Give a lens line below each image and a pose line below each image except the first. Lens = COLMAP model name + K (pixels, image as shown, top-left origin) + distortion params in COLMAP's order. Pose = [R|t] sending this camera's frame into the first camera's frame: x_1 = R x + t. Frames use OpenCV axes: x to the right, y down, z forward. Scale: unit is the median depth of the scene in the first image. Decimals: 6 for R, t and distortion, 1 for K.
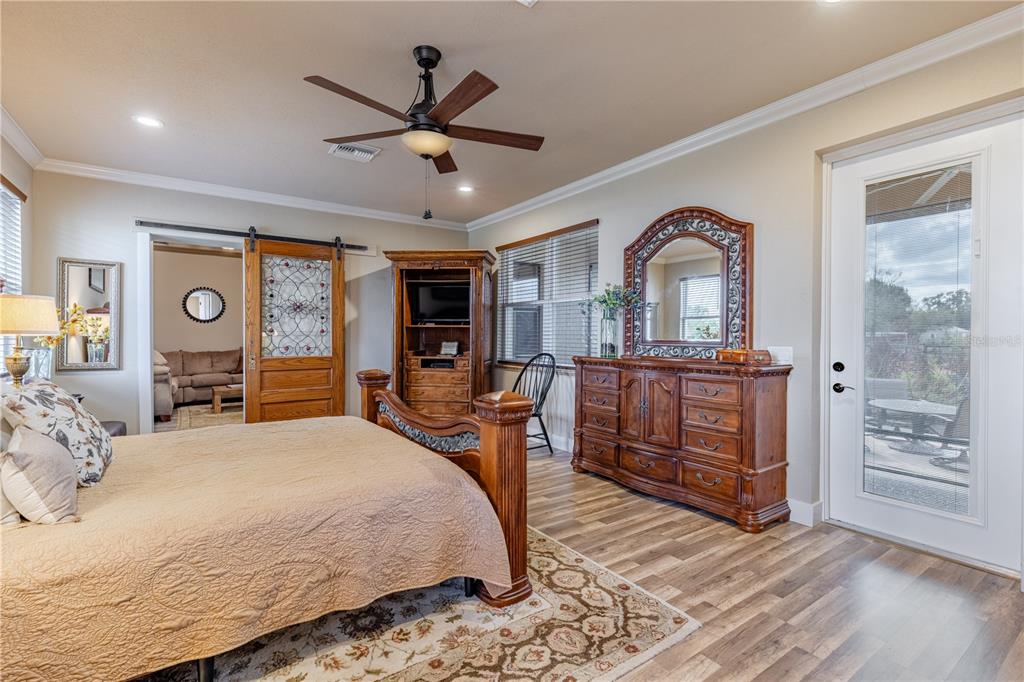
lens RADIAL K [[465.3, 0, 512.0], [0, 465.3, 341.0], [0, 0, 1]] dist [0.004004, 0.000284]
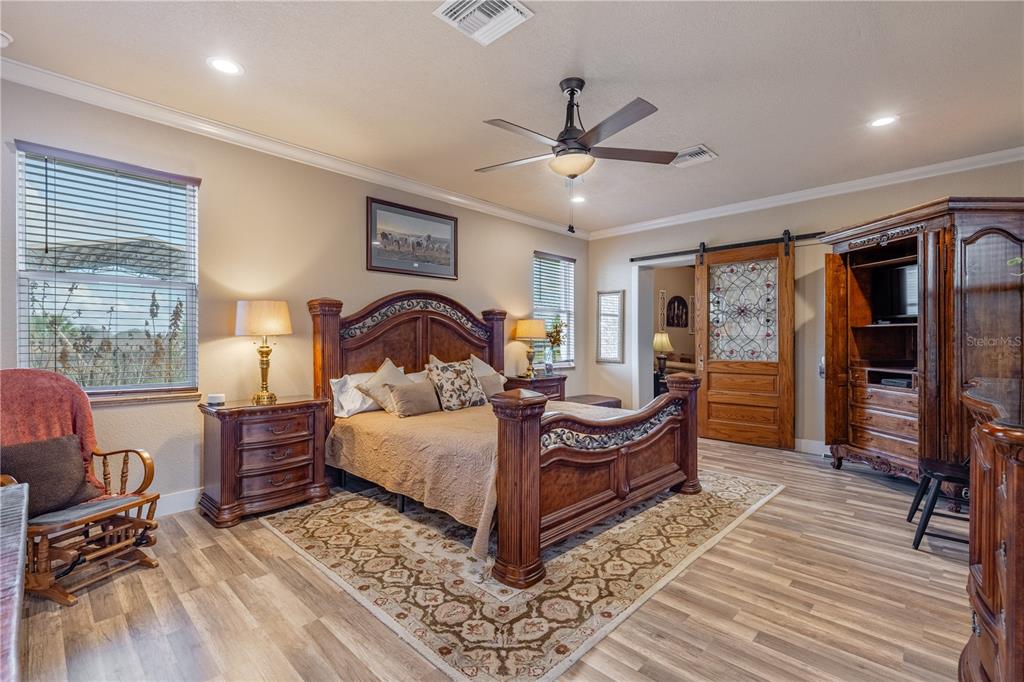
lens RADIAL K [[465.3, 0, 512.0], [0, 465.3, 341.0], [0, 0, 1]] dist [0.004004, 0.000284]
pose [[0.188915, -0.001285, -0.981993, 0.656133], [-0.011287, 0.999930, -0.003480, 0.000728], [0.981929, 0.011742, 0.188888, 0.491544]]
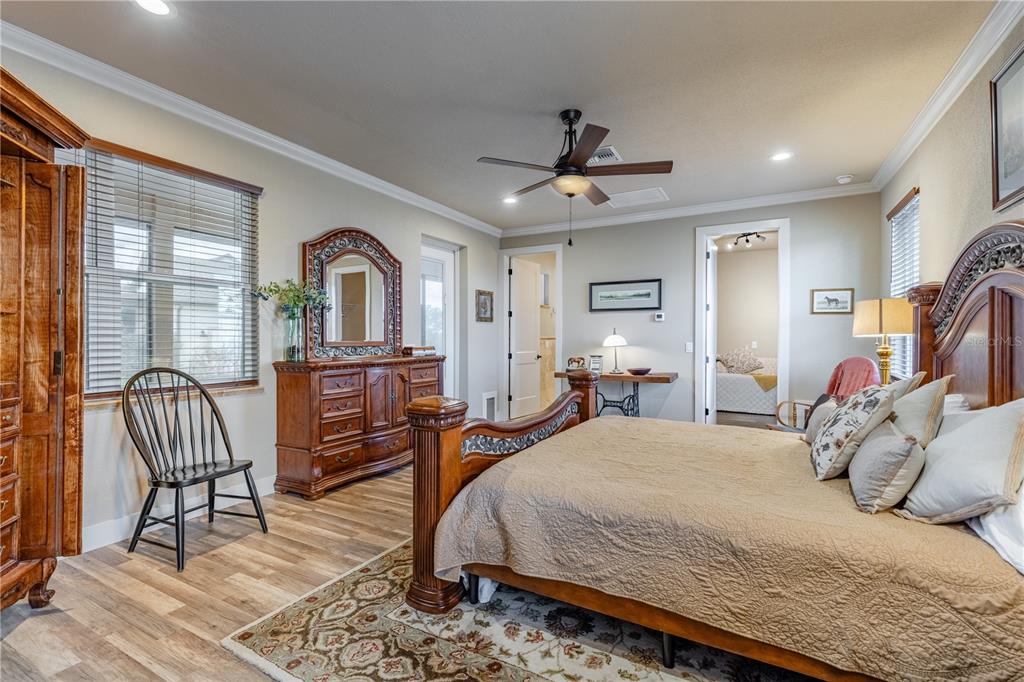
lens RADIAL K [[465.3, 0, 512.0], [0, 465.3, 341.0], [0, 0, 1]] dist [0.004004, 0.000284]
pose [[-0.439034, -0.003117, 0.898465, -0.938253], [0.008560, 0.999934, 0.007652, -0.008856], [-0.898430, 0.011050, -0.438979, 1.276582]]
